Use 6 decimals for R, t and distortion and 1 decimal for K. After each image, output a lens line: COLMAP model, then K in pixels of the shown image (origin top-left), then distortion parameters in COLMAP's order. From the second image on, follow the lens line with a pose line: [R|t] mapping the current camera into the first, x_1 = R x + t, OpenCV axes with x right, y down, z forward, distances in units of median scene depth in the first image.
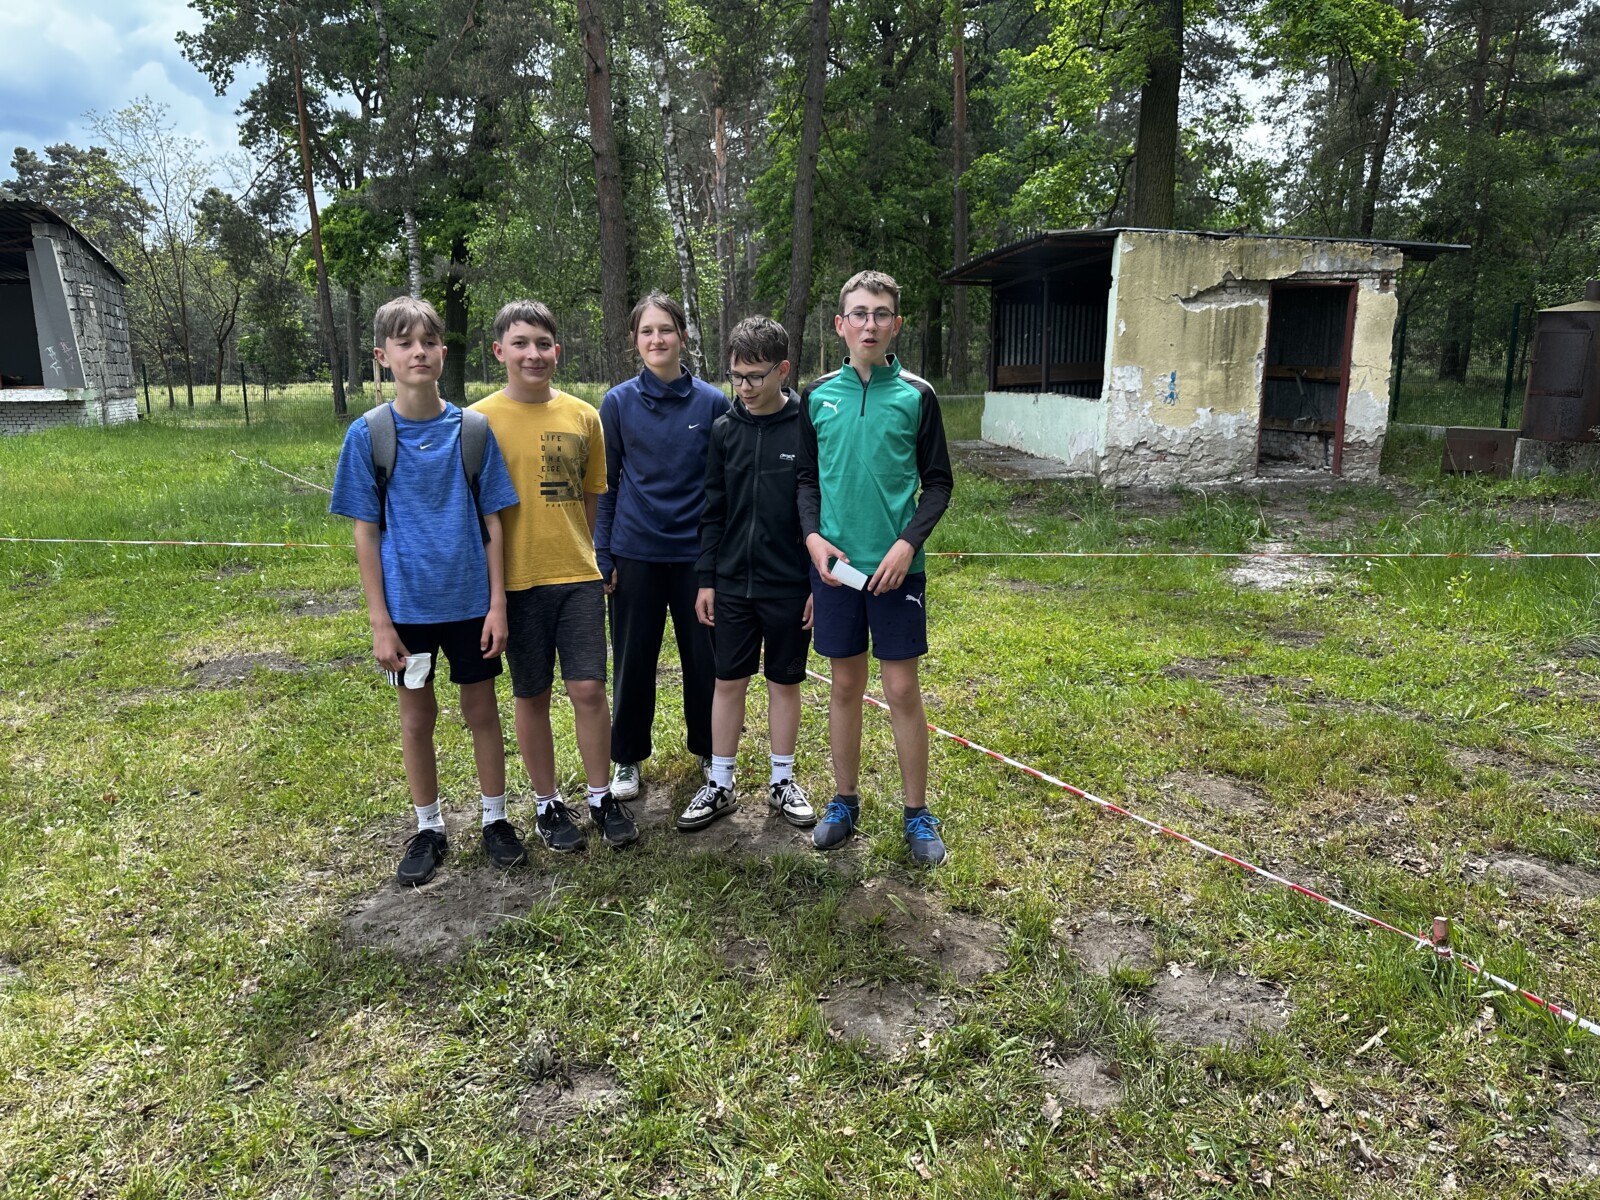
lens RADIAL K [[1104.1, 0, 808.8], [0, 1104.1, 589.7], [0, 0, 1]] dist [-0.004458, -0.009063]
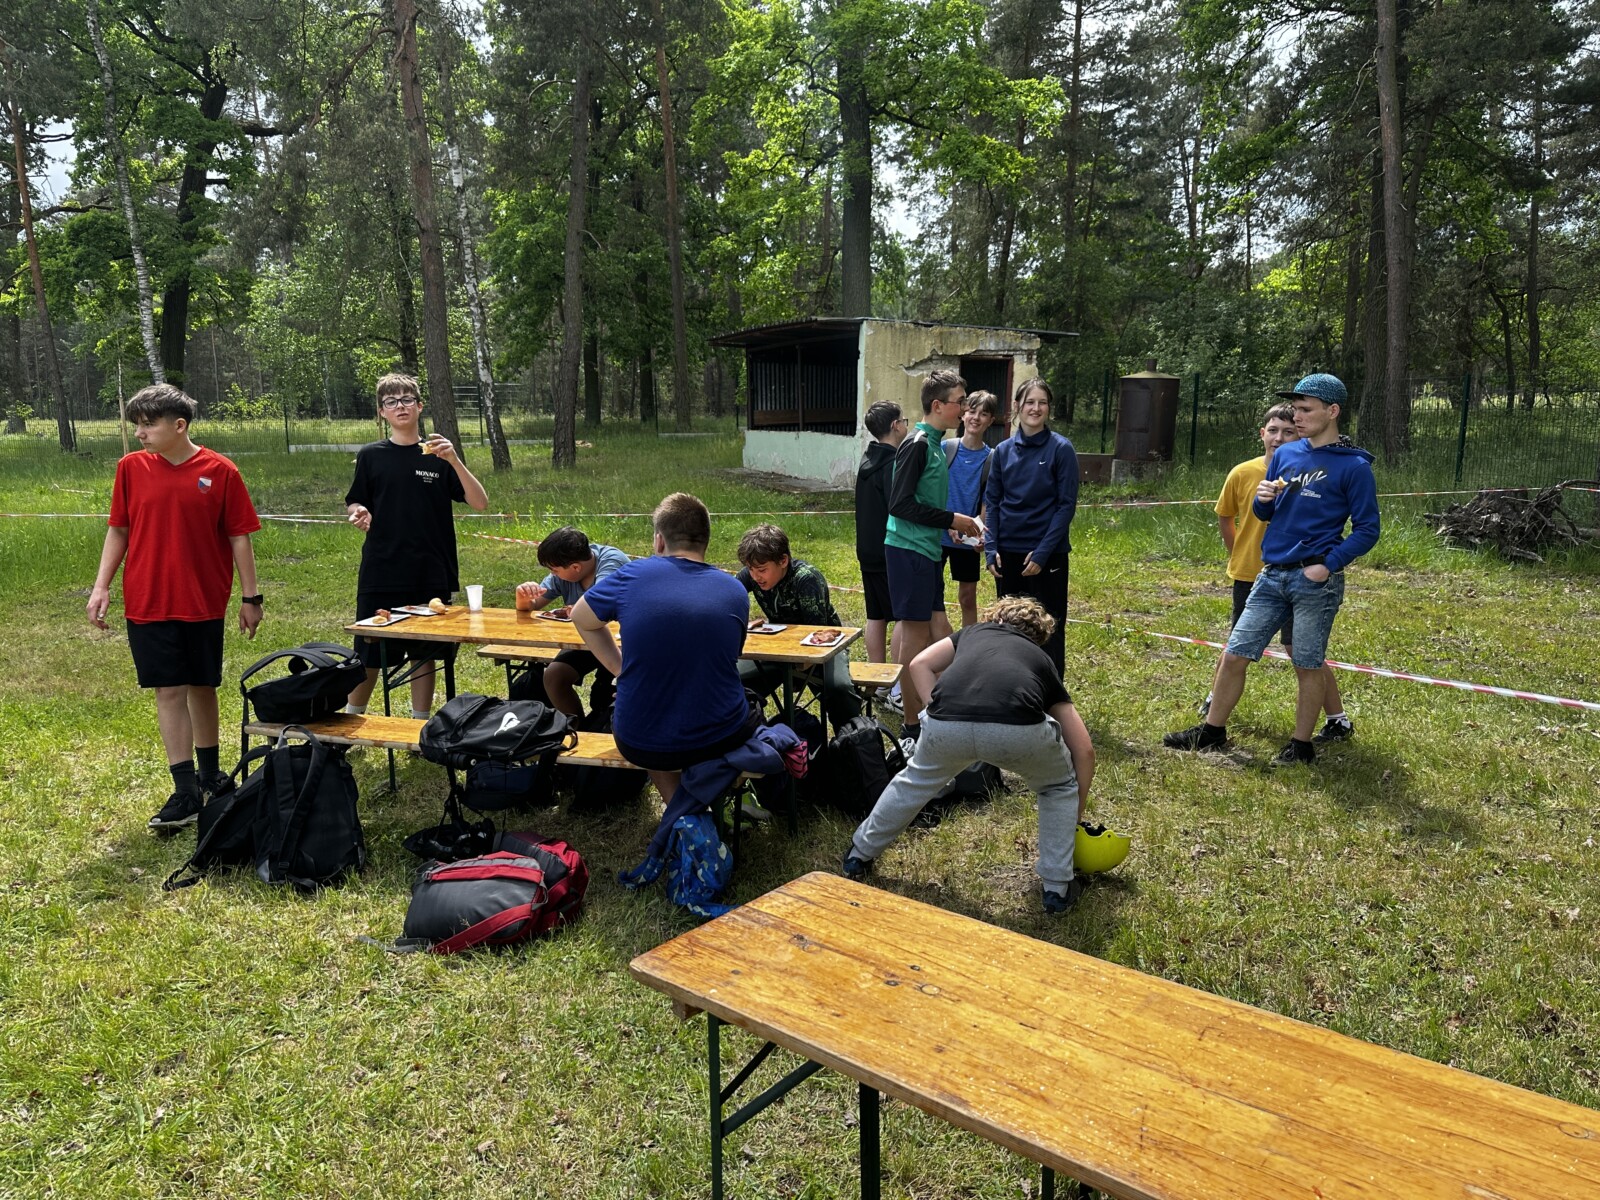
lens RADIAL K [[1087.8, 0, 800.0], [0, 1087.8, 600.0], [0, 0, 1]] dist [0.080124, -0.139113]
pose [[0.955558, -0.044429, 0.291435, -0.221289], [0.051242, 0.998562, -0.015783, 0.057912], [-0.290314, 0.030015, 0.956461, -0.321506]]
